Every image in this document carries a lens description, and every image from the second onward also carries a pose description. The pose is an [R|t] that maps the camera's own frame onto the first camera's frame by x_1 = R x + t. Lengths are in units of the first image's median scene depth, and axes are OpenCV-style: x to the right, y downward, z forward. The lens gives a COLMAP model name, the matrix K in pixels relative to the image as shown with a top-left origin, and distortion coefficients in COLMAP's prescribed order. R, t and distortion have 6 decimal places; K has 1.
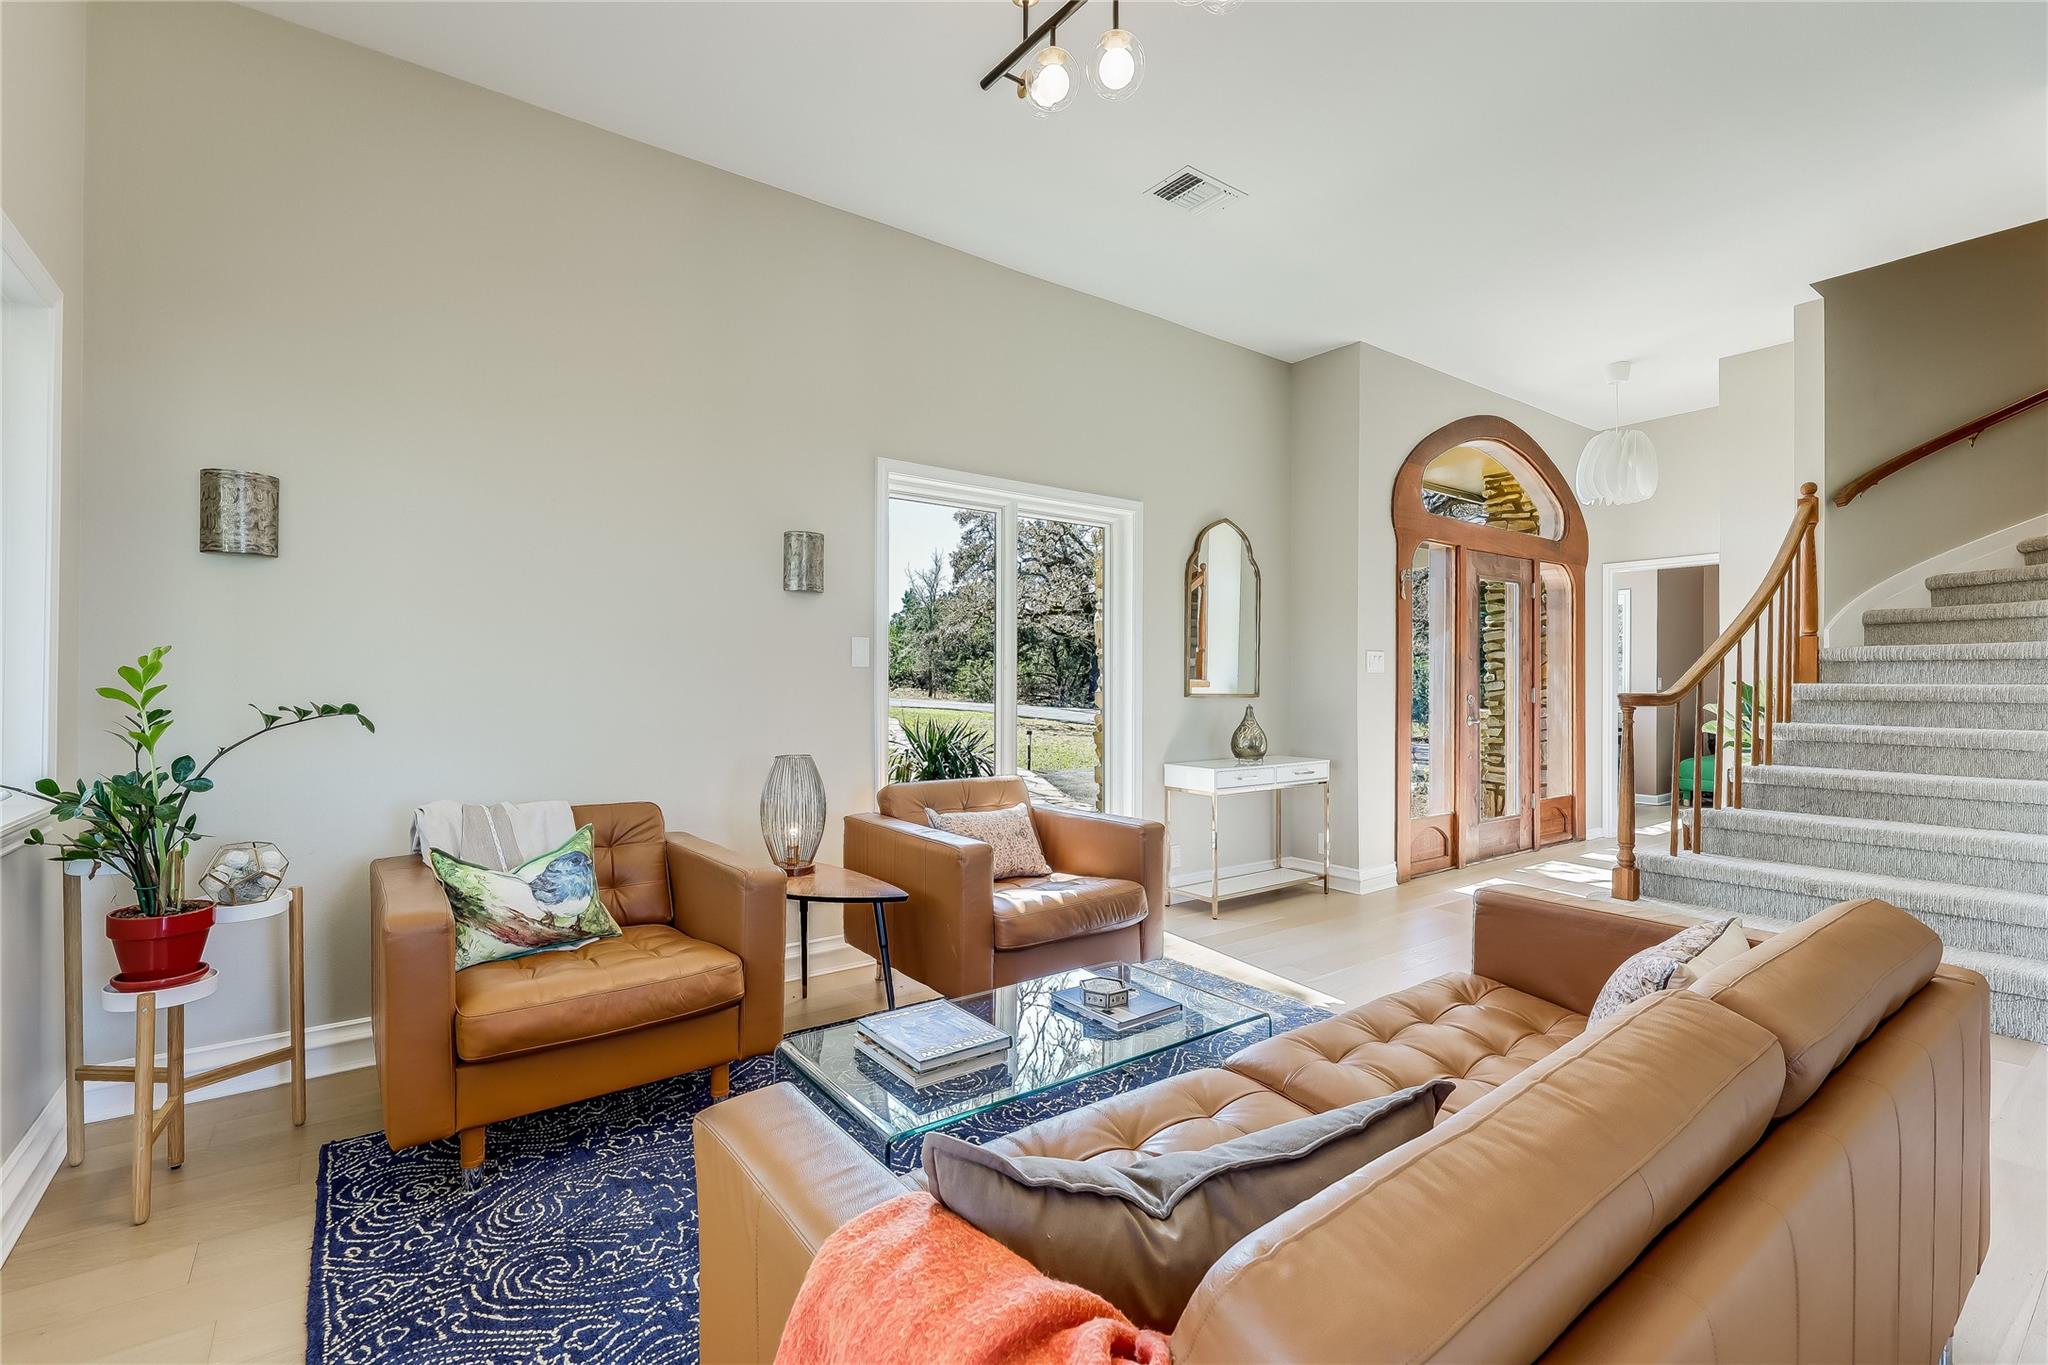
lens RADIAL K [[909.0, 0, 1014.1], [0, 909.0, 686.5], [0, 0, 1]] dist [-0.003625, 0.001084]
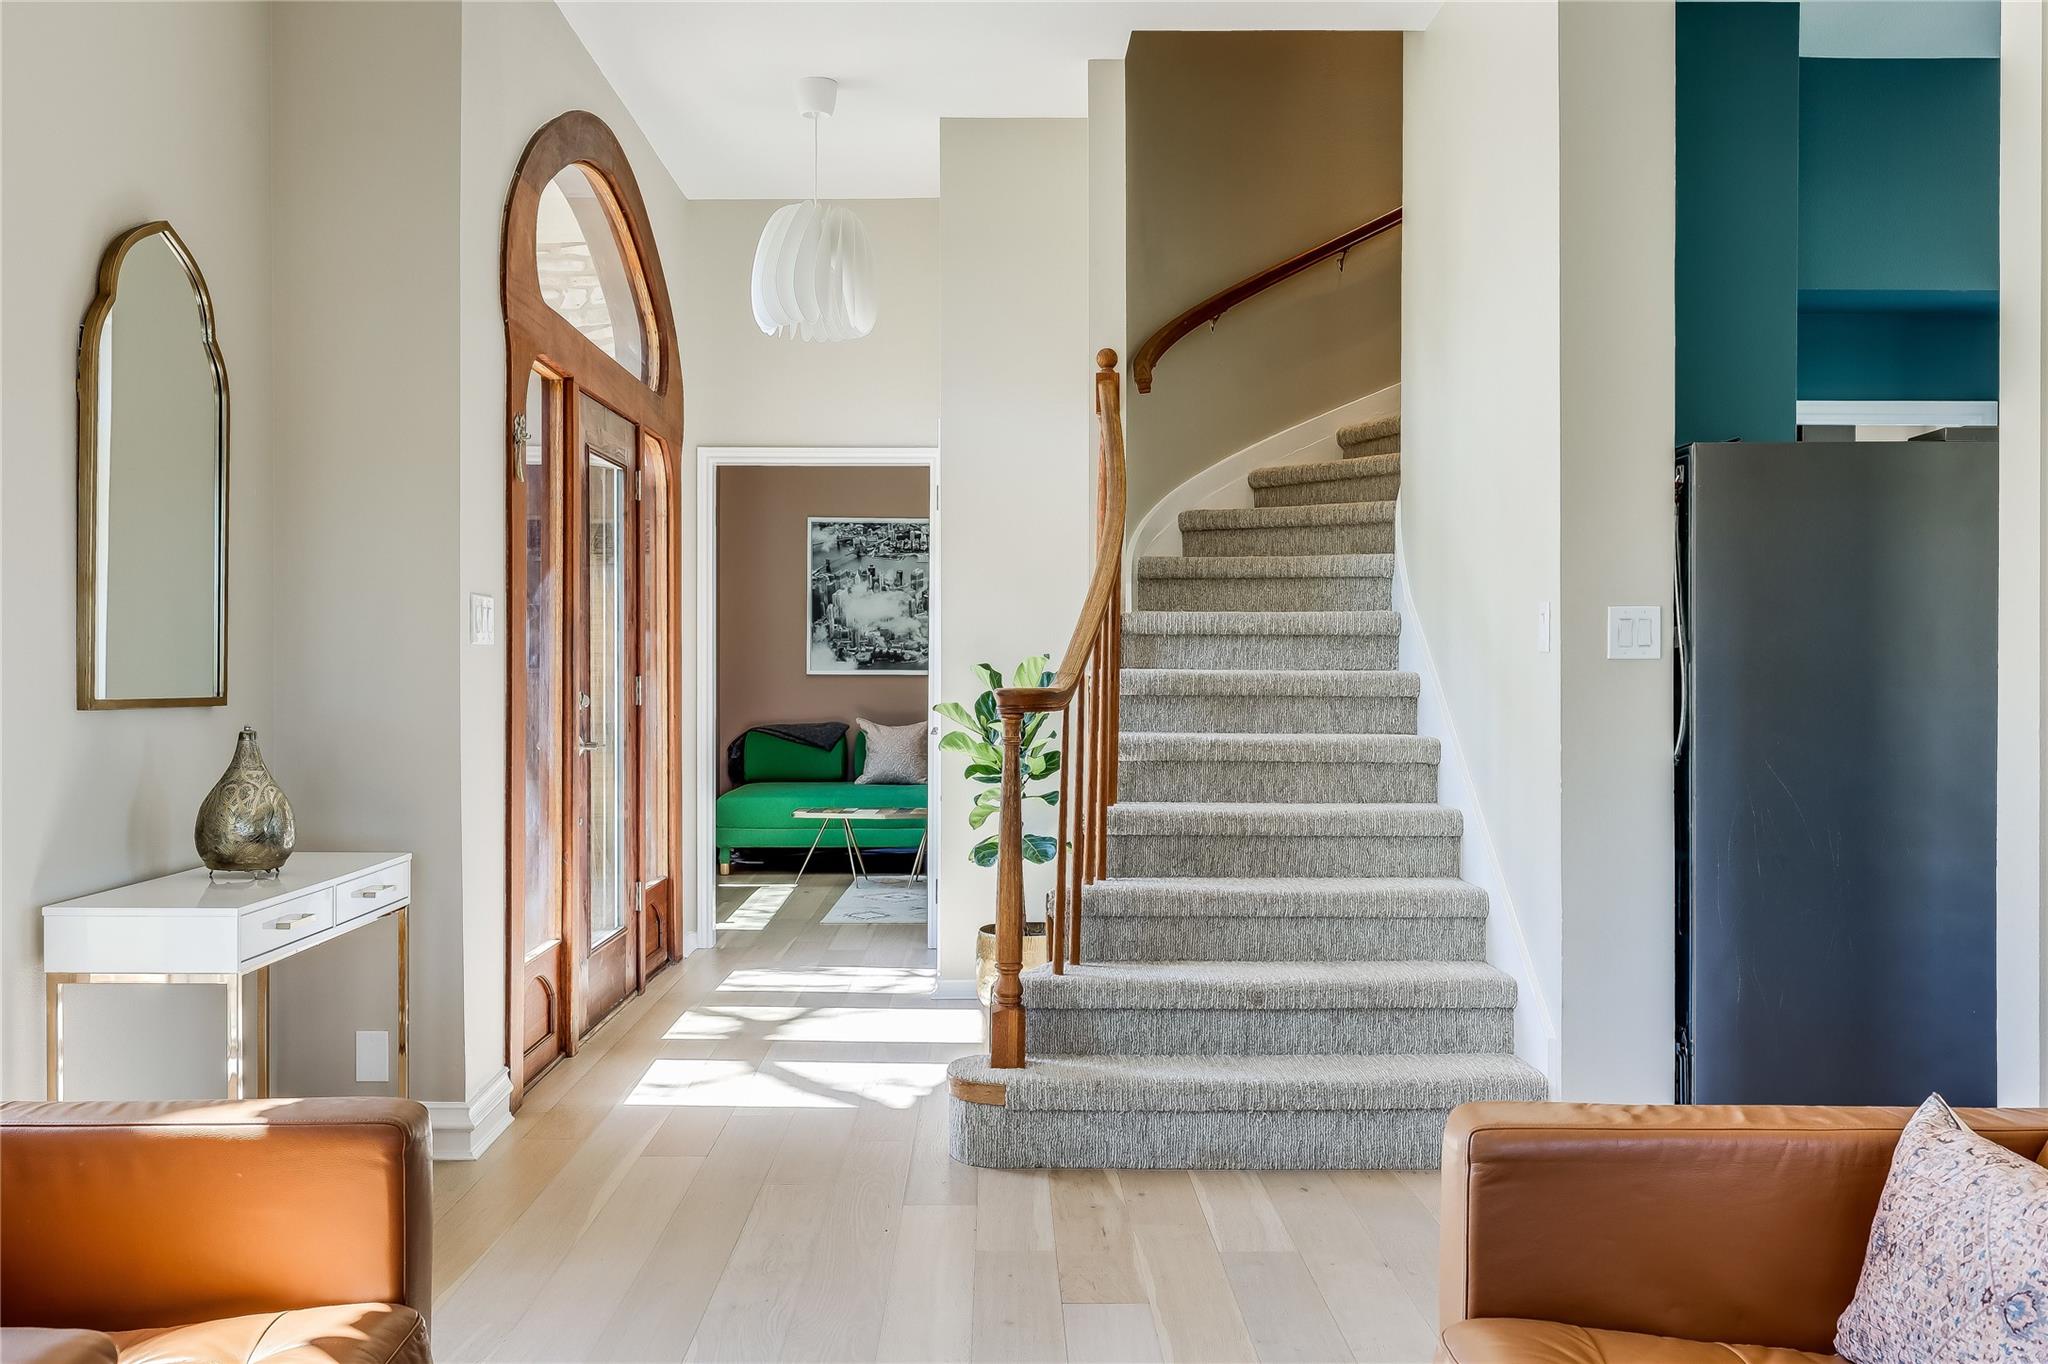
lens RADIAL K [[1803.7, 0, 1021.8], [0, 1803.7, 683.5], [0, 0, 1]] dist [0.018715, 0.003350]
pose [[0.586160, -0.008753, 0.810148, -0.183966], [0.001553, 0.999952, 0.009680, -0.005480], [-0.810194, -0.004416, 0.586145, 0.332036]]
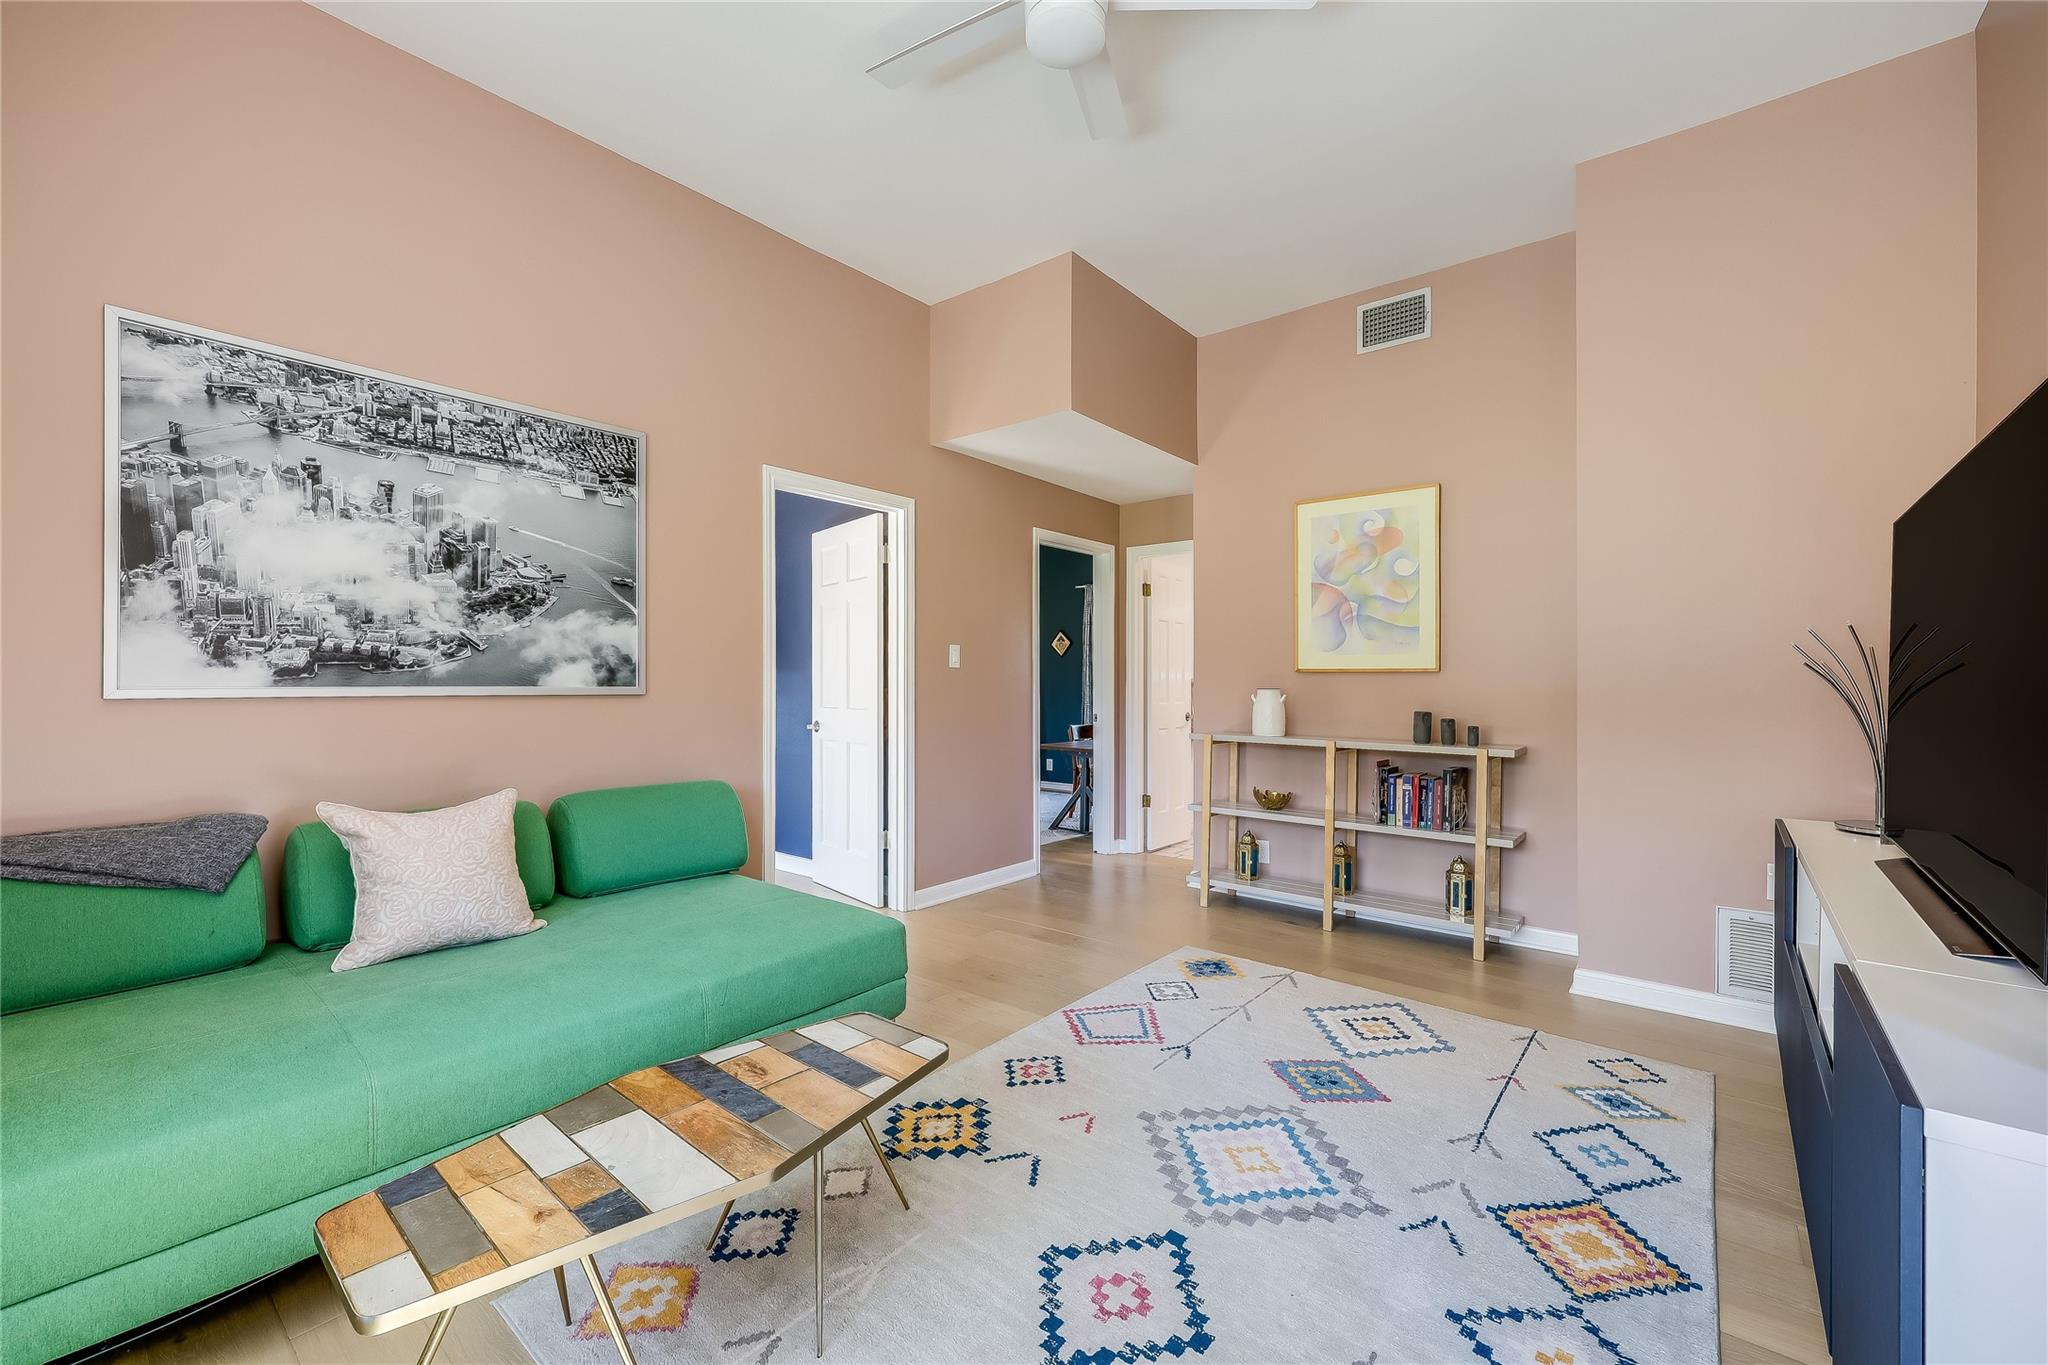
lens RADIAL K [[822.4, 0, 1015.0], [0, 822.4, 689.4], [0, 0, 1]] dist [-0.002068, -0.000102]
pose [[-0.223084, -0.014842, 0.974686, 1.180971], [0.001310, 0.999879, 0.015526, -0.006268], [-0.974798, 0.004740, -0.223037, 1.718903]]
